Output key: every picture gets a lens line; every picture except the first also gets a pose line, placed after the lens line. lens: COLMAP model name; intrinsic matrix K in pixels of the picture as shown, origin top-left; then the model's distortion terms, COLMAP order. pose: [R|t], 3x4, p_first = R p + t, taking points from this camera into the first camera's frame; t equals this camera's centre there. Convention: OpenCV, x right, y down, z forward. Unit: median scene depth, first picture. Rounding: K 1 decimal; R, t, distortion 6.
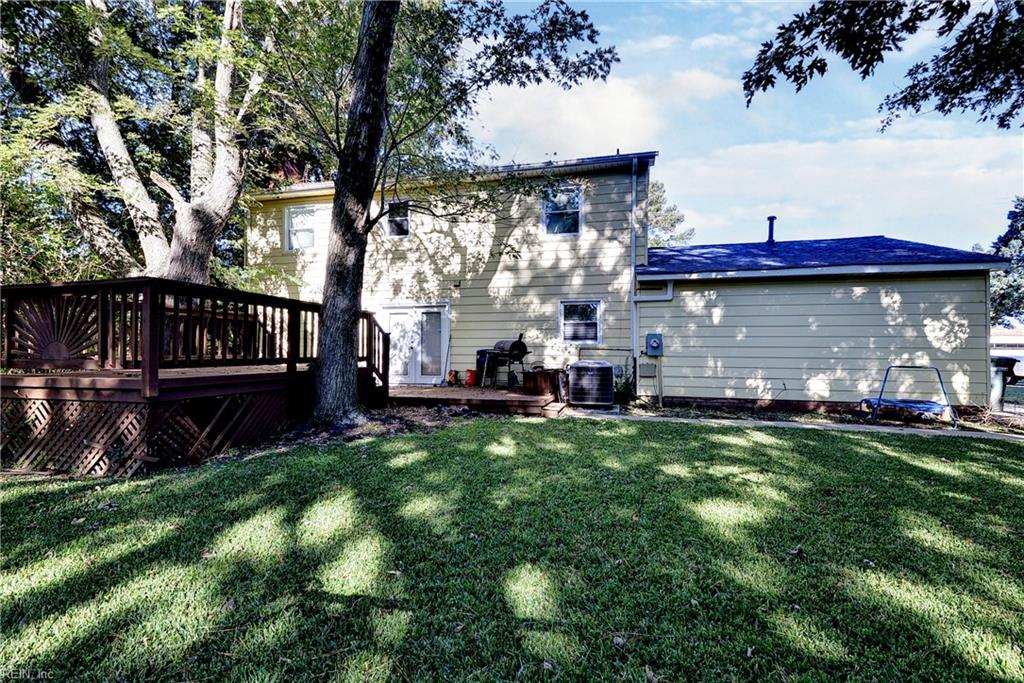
lens RADIAL K [[452.3, 0, 511.8], [0, 452.3, 355.9], [0, 0, 1]] dist [0.000671, -0.000028]
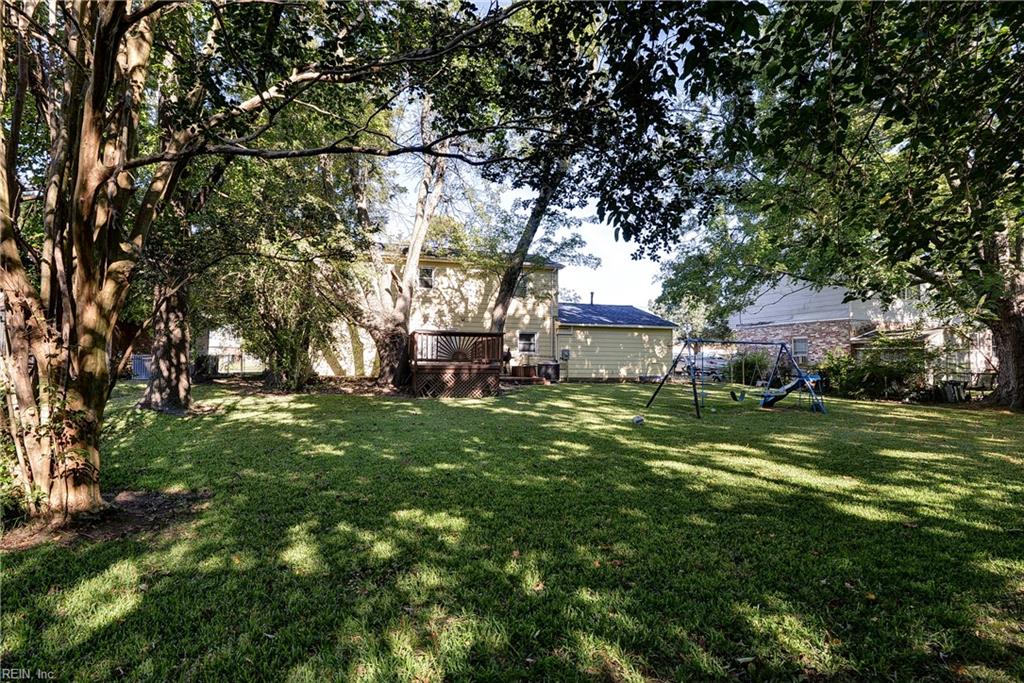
lens RADIAL K [[452.3, 0, 511.8], [0, 452.3, 355.9], [0, 0, 1]] dist [0.000671, -0.000028]
pose [[0.863191, 0.007361, 0.504825, -0.914354], [-0.001302, 0.999923, -0.012354, 0.010311], [-0.504877, 0.010006, 0.863134, -0.688042]]
